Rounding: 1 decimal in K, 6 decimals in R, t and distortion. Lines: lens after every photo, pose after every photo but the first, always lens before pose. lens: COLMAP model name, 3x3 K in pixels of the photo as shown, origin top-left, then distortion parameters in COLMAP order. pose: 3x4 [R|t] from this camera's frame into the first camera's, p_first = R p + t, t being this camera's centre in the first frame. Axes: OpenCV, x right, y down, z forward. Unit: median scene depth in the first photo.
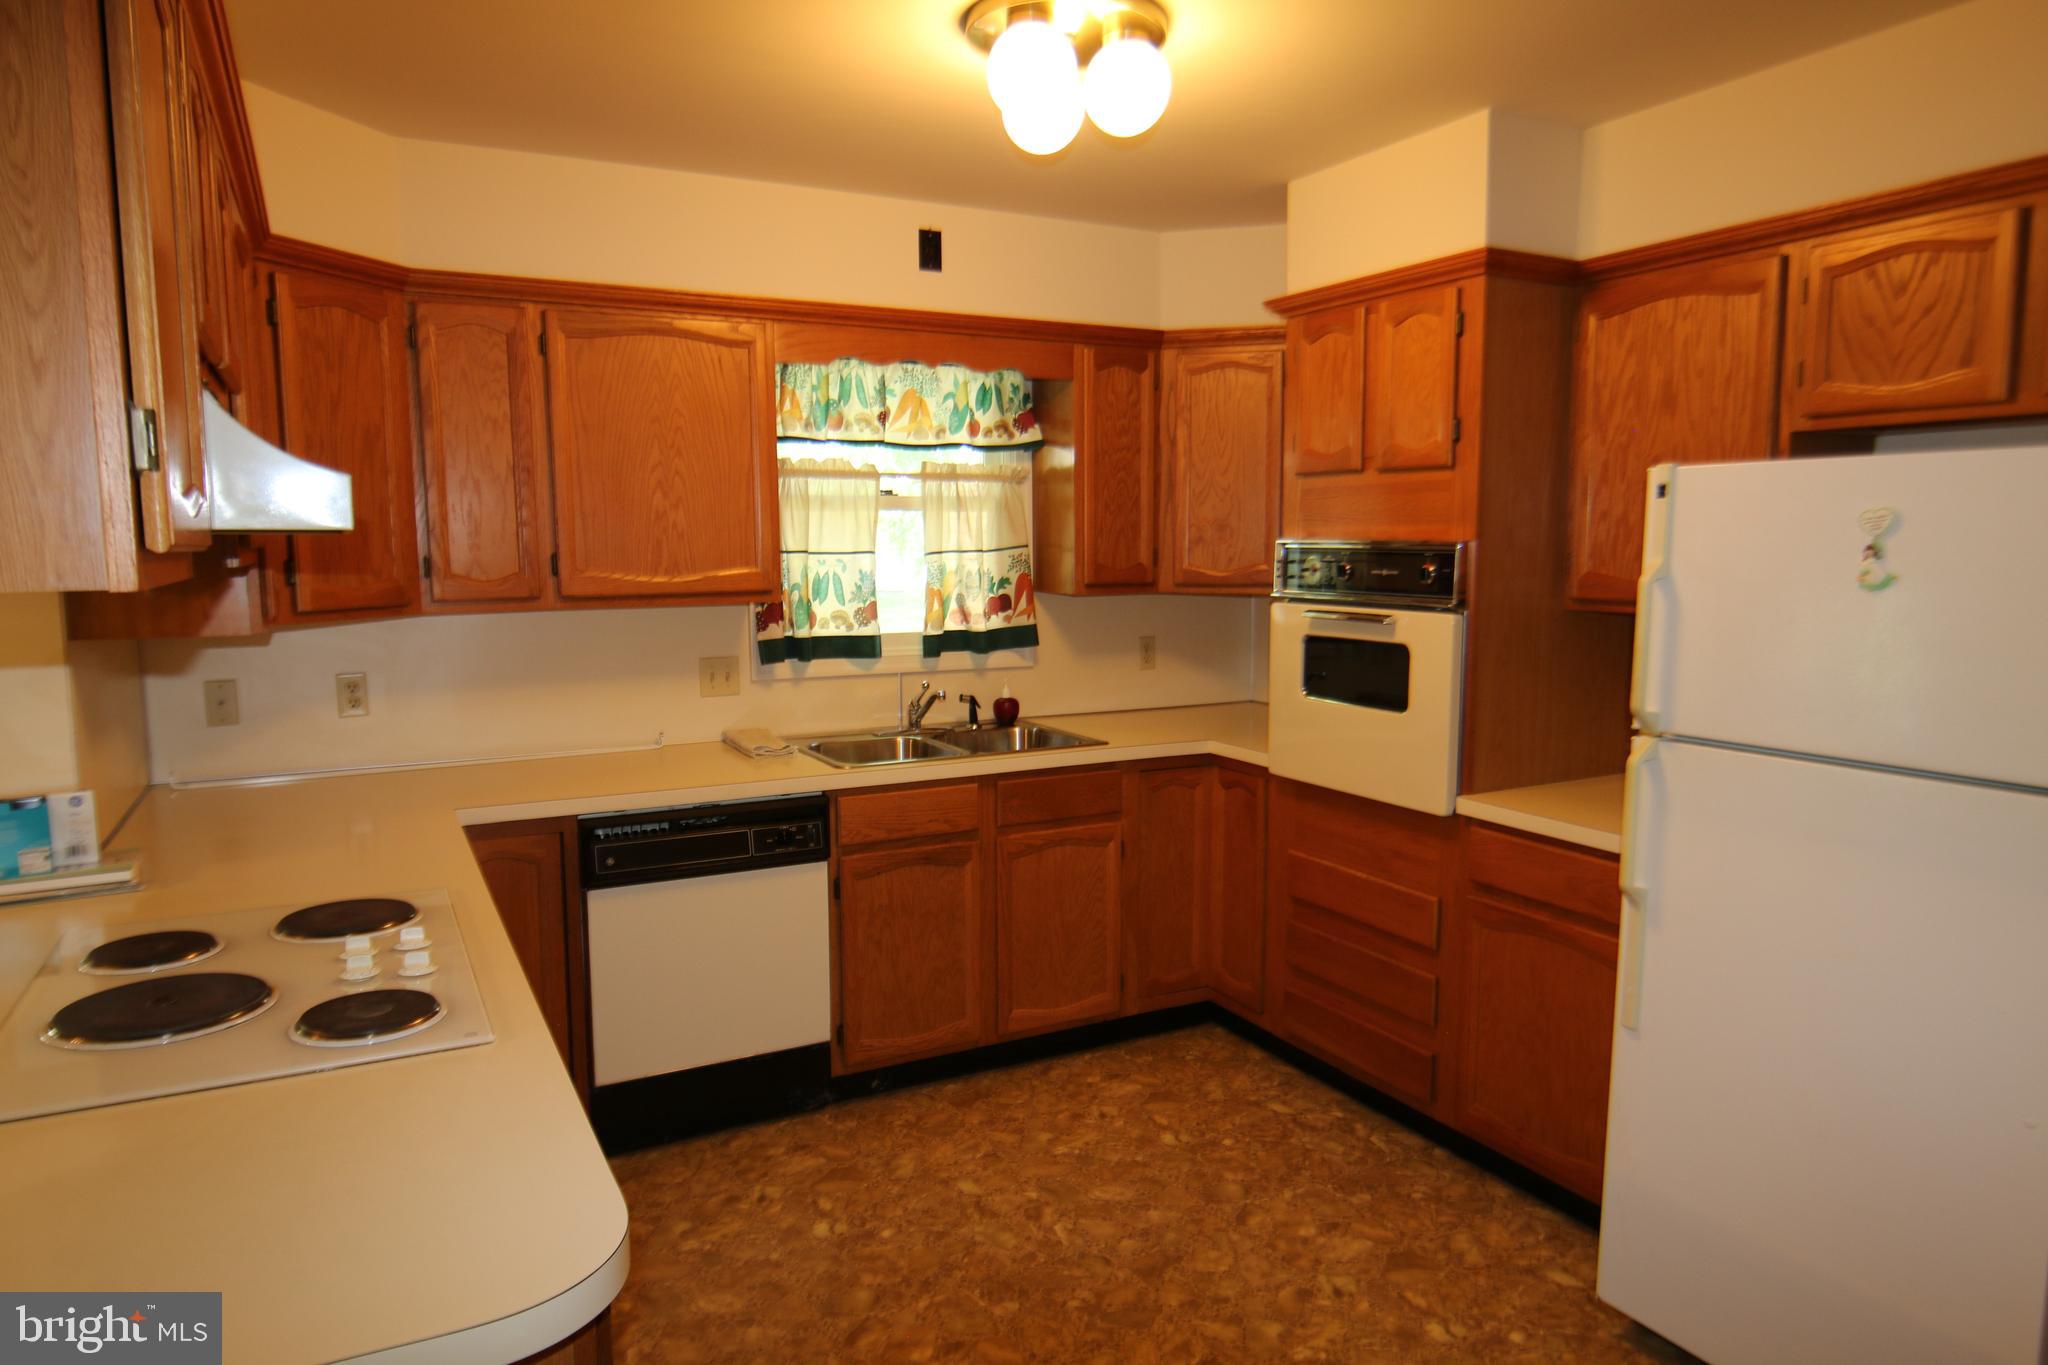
lens RADIAL K [[1290.8, 0, 1030.2], [0, 1290.8, 672.6], [0, 0, 1]] dist [-0.014356, 0.007000]
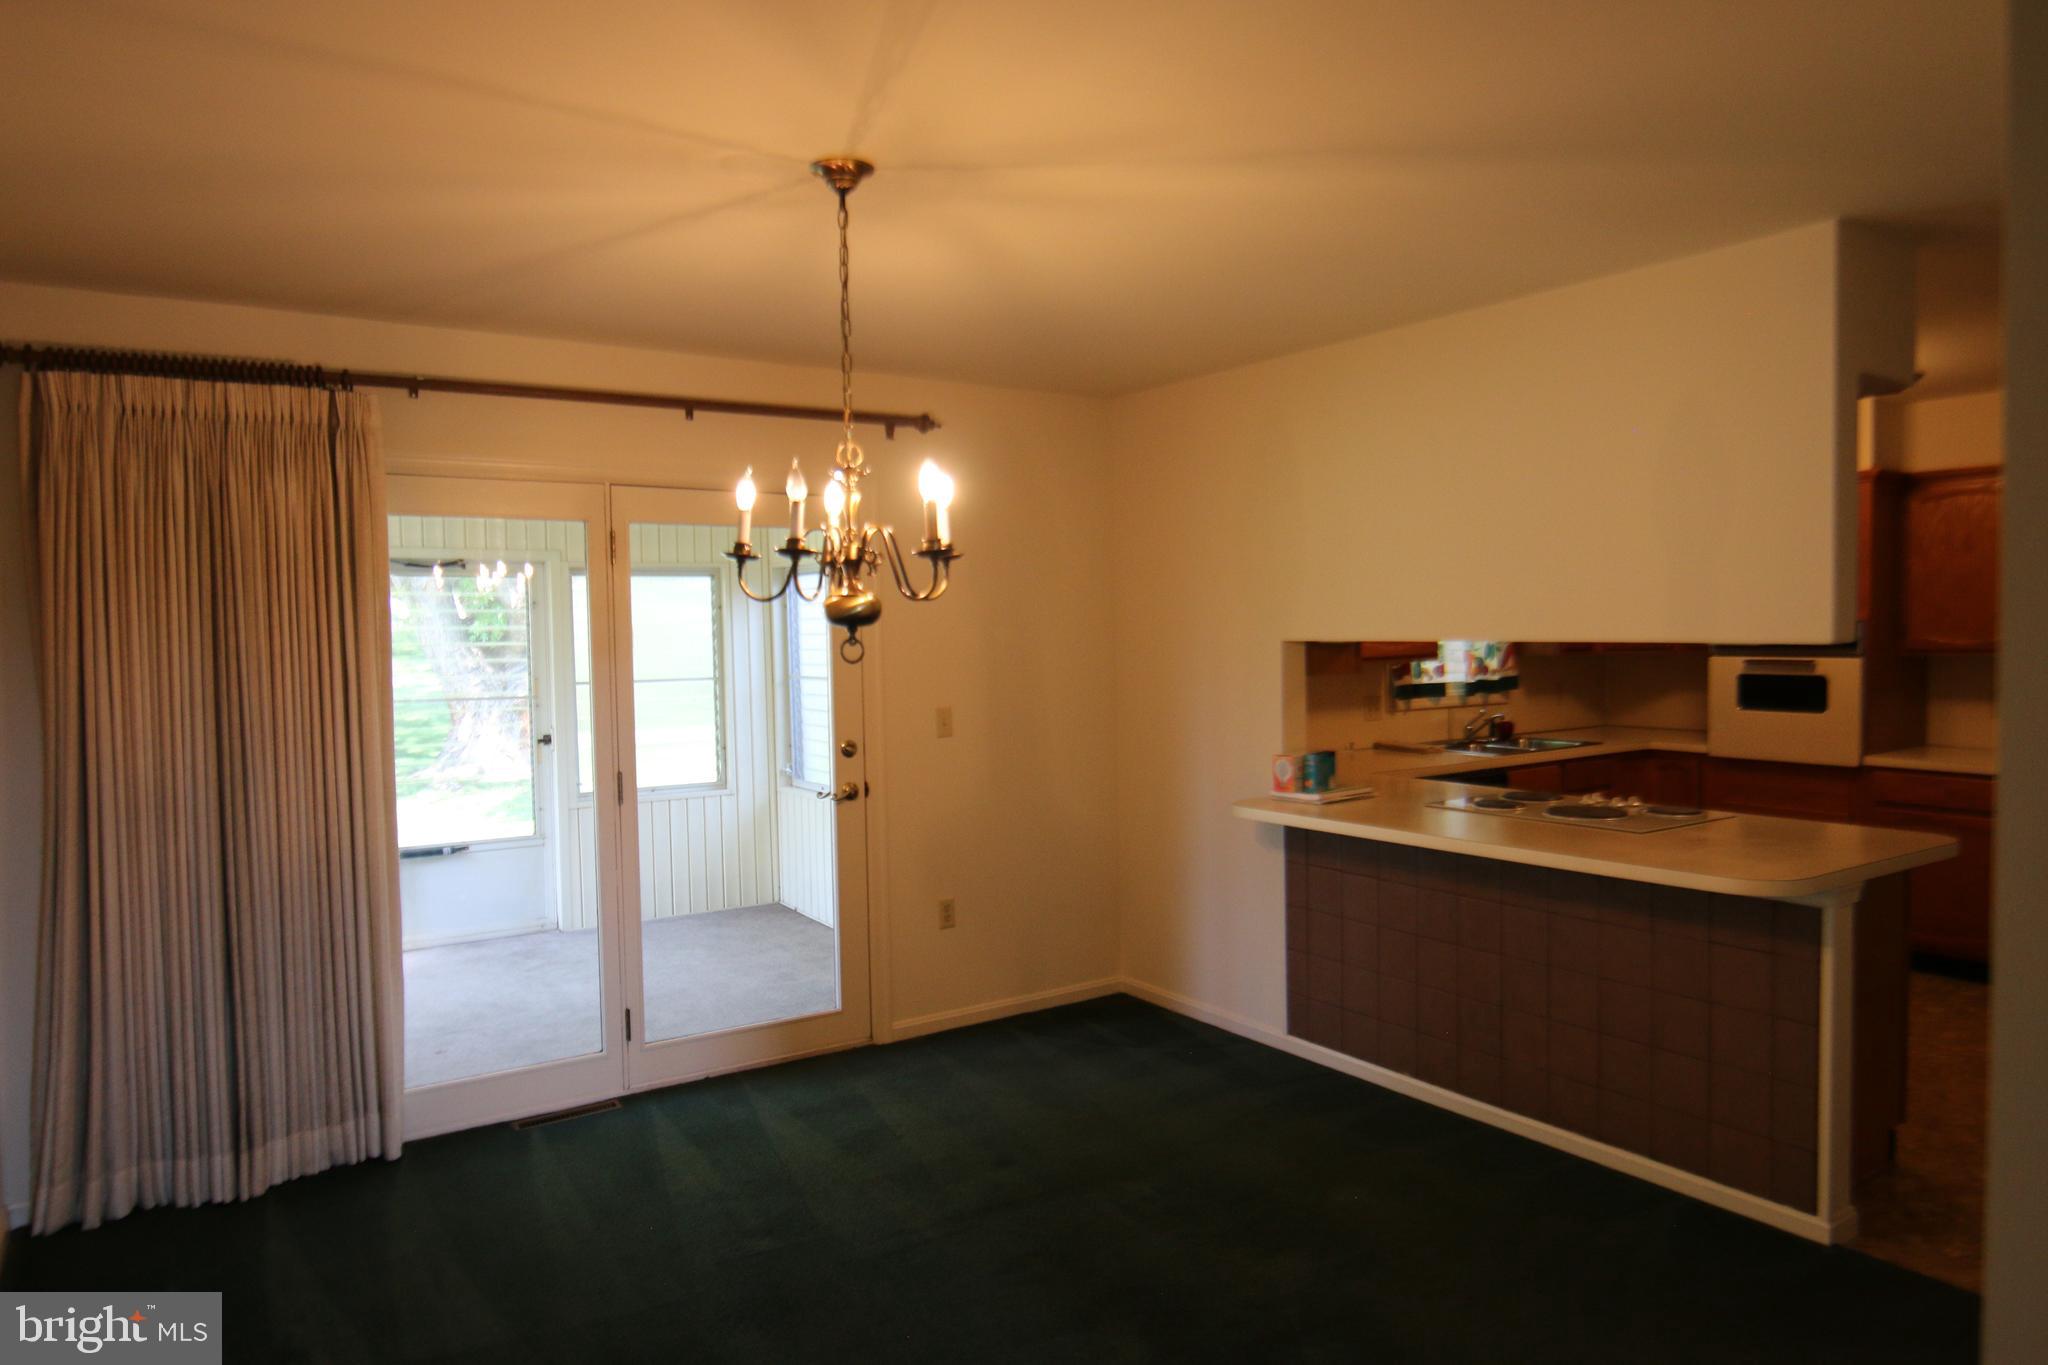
lens RADIAL K [[1290.8, 0, 1021.7], [0, 1290.8, 683.2], [0, 0, 1]] dist [-0.014356, 0.007000]
pose [[0.994267, -0.016998, 0.105565, -0.843447], [0.023322, 0.997988, -0.058964, 0.056405], [-0.104350, 0.061088, 0.992663, -0.569528]]
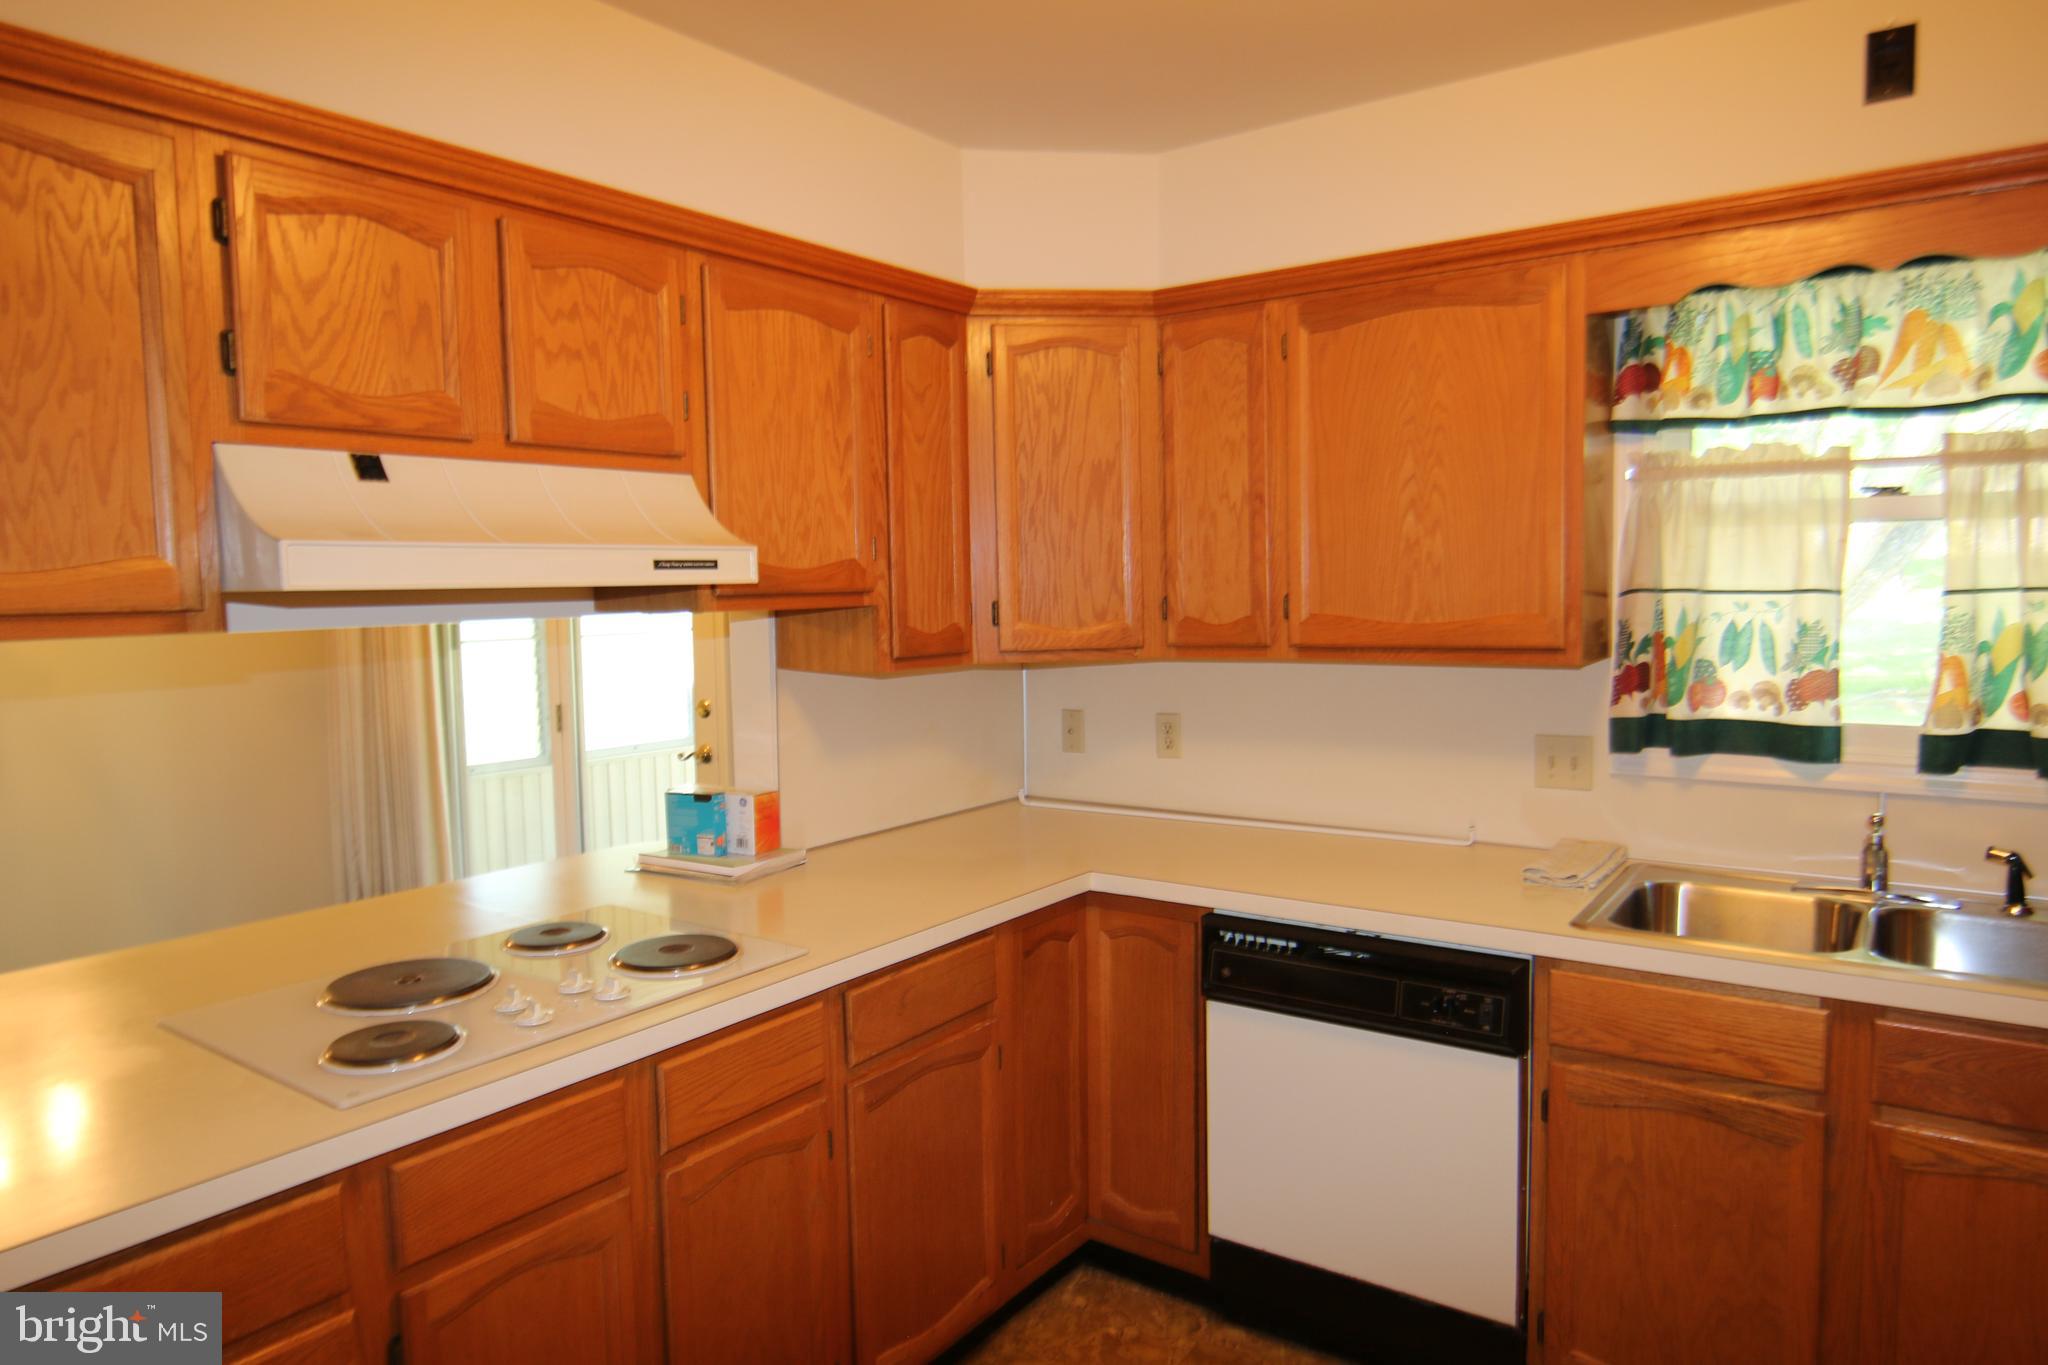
lens RADIAL K [[1290.8, 0, 1032.2], [0, 1290.8, 681.9], [0, 0, 1]] dist [-0.014356, 0.007000]
pose [[0.449972, 0.064289, -0.890725, 0.261168], [-0.076848, 0.996493, 0.033101, -0.042332], [0.889730, 0.053555, 0.453335, 0.398774]]
